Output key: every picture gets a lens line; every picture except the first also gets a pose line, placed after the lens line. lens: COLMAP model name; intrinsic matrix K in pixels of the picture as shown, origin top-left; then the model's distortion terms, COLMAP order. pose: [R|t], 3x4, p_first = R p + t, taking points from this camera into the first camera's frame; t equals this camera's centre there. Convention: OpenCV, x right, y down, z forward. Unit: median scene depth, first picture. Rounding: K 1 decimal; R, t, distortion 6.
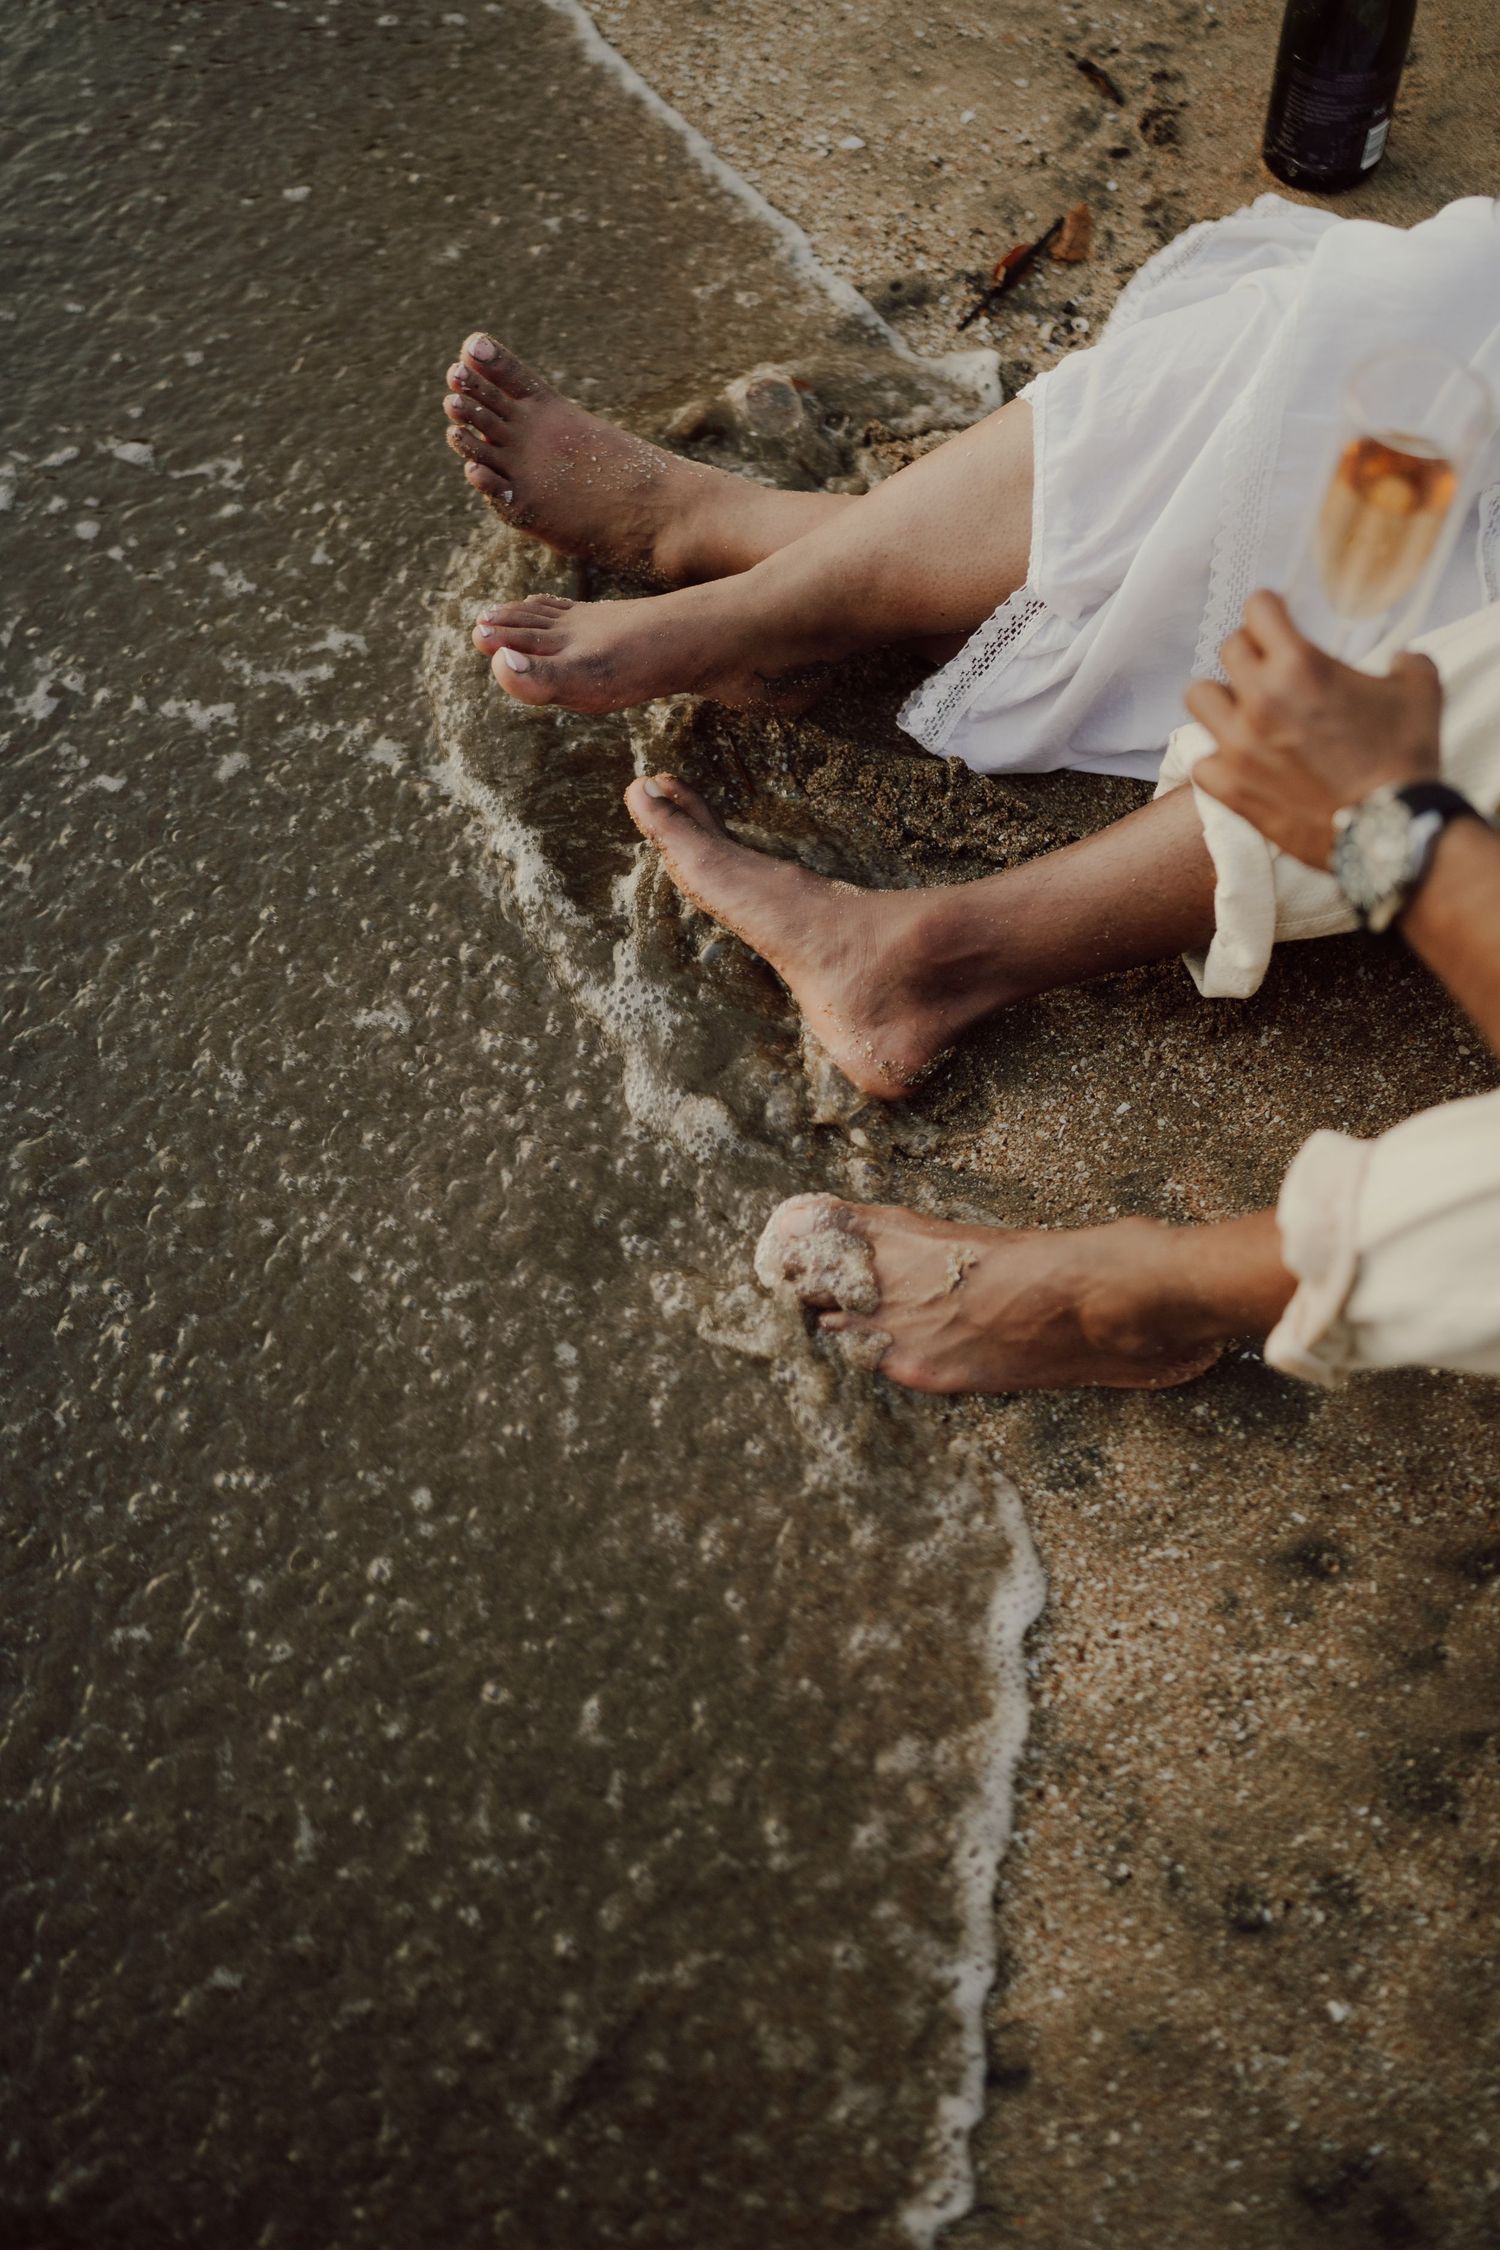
lens RADIAL K [[2437.8, 0, 750.0], [0, 2437.8, 1125.0], [0, 0, 1]] dist [-0.104725, 0.015860]
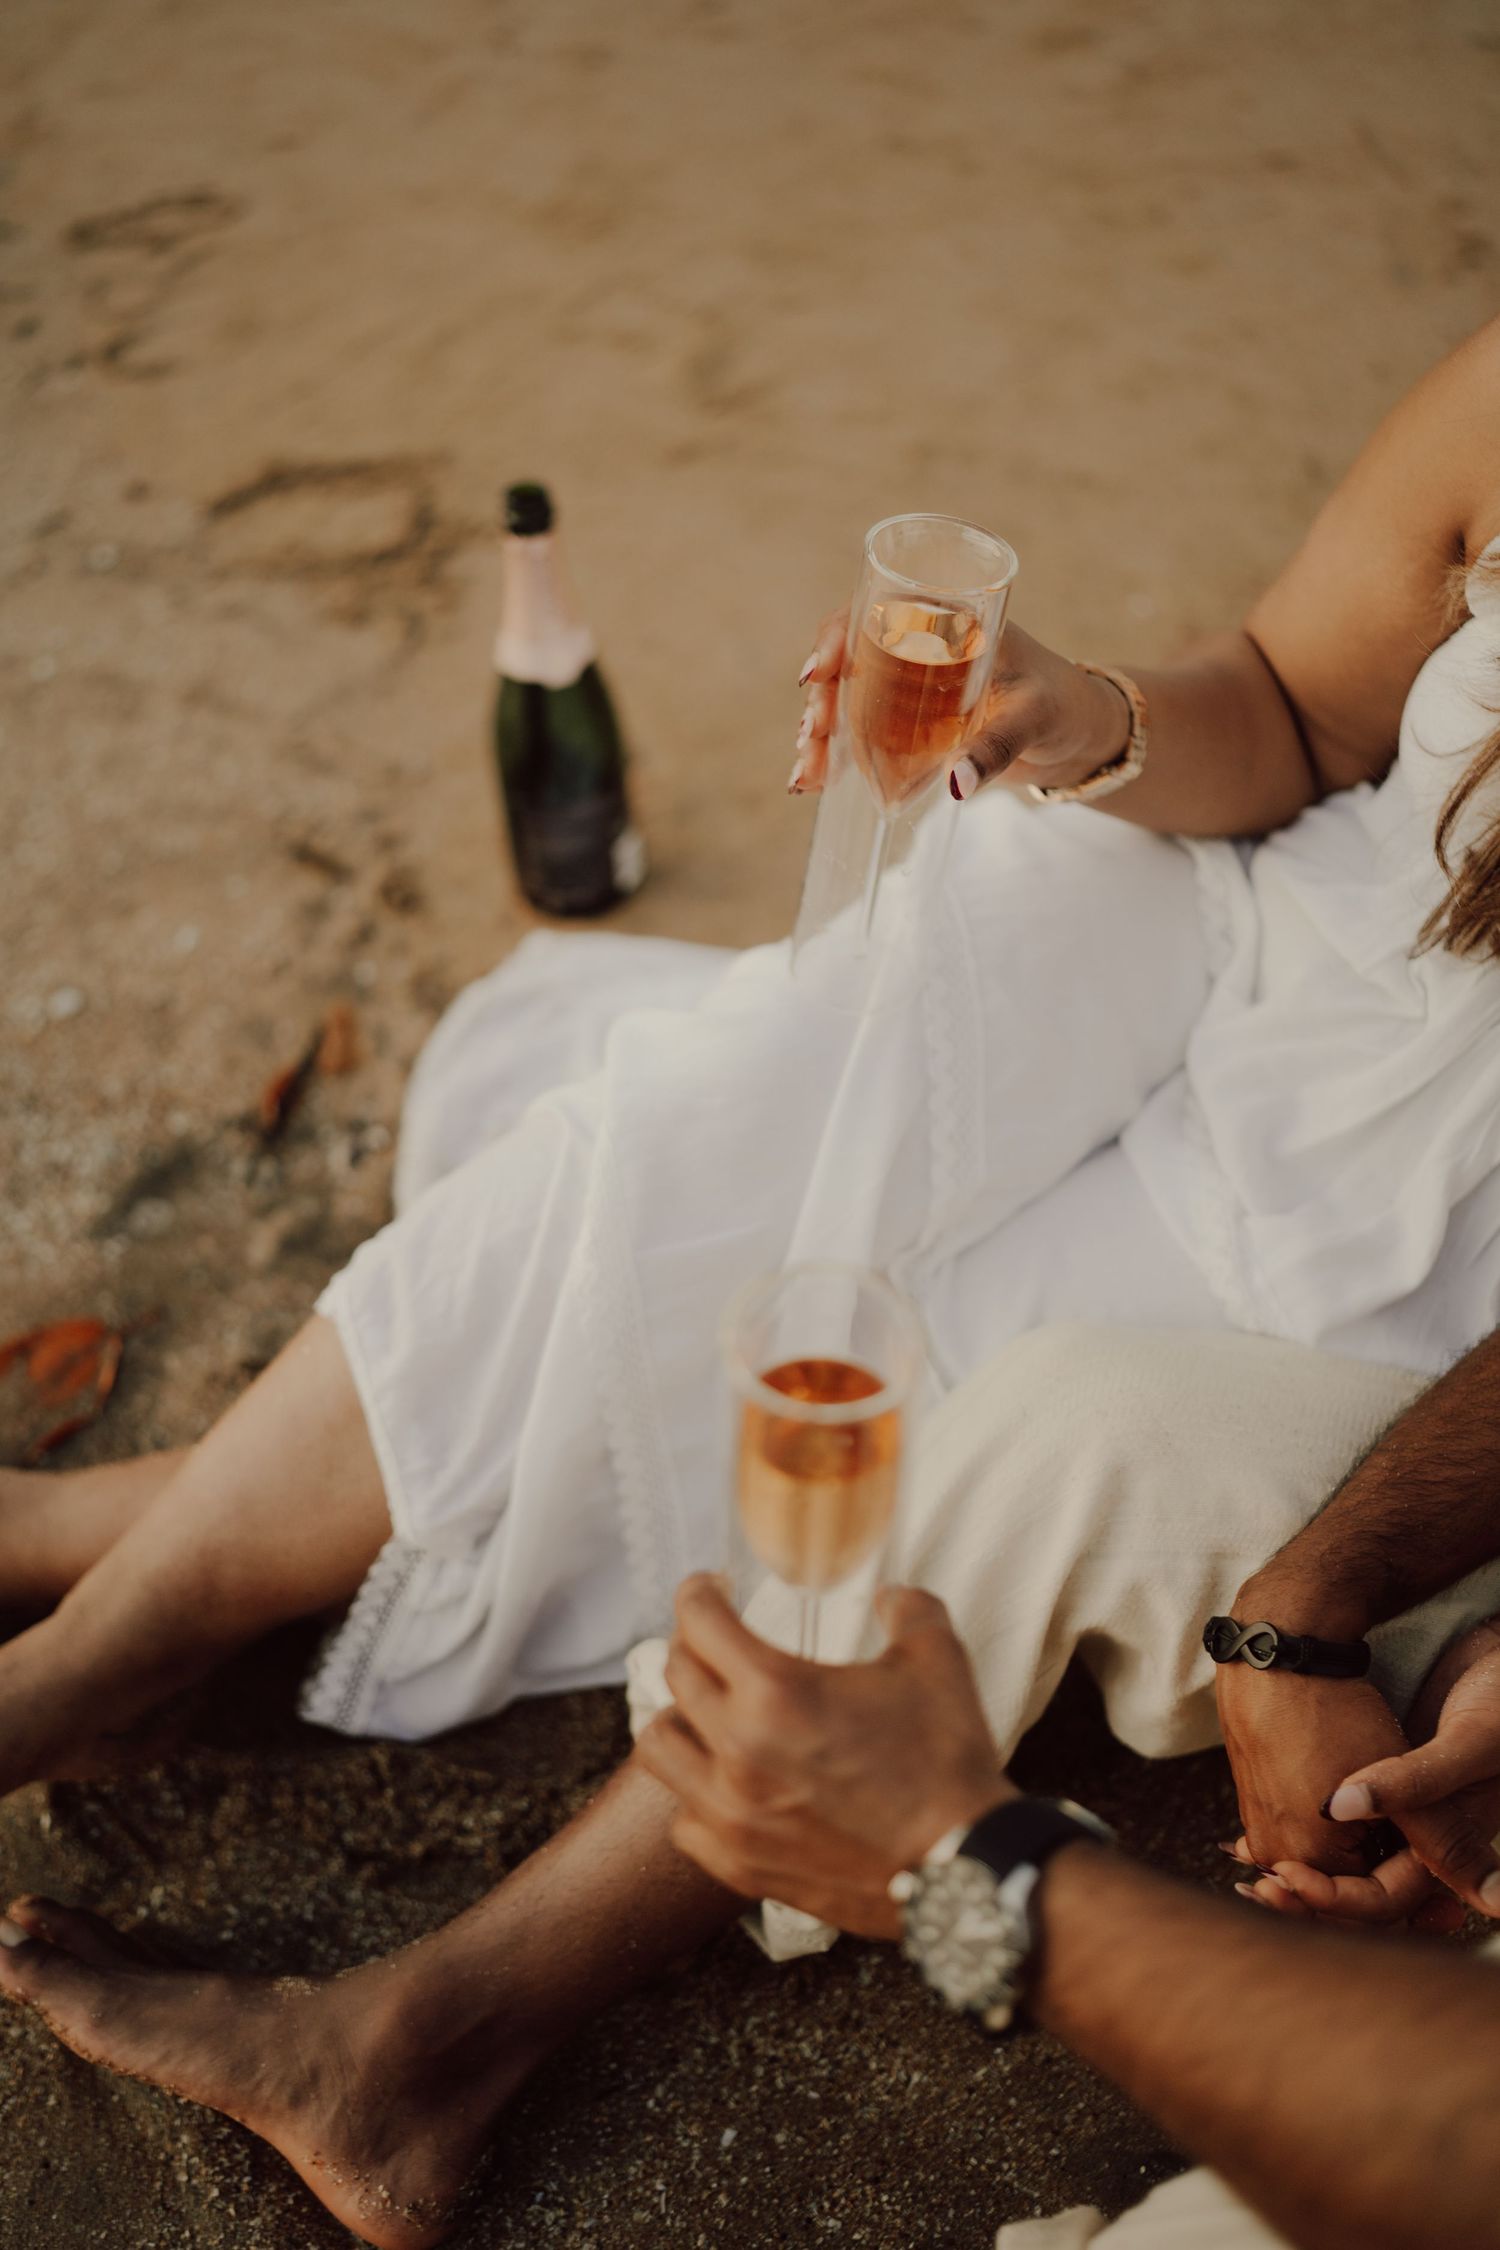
lens RADIAL K [[2437.8, 0, 750.0], [0, 2437.8, 1125.0], [0, 0, 1]] dist [-0.104725, 0.015860]
pose [[0.927868, -0.283002, 0.242841, 0.065047], [0.335380, 0.918006, -0.211623, -0.136170], [-0.163040, 0.277802, 0.946702, 0.186528]]
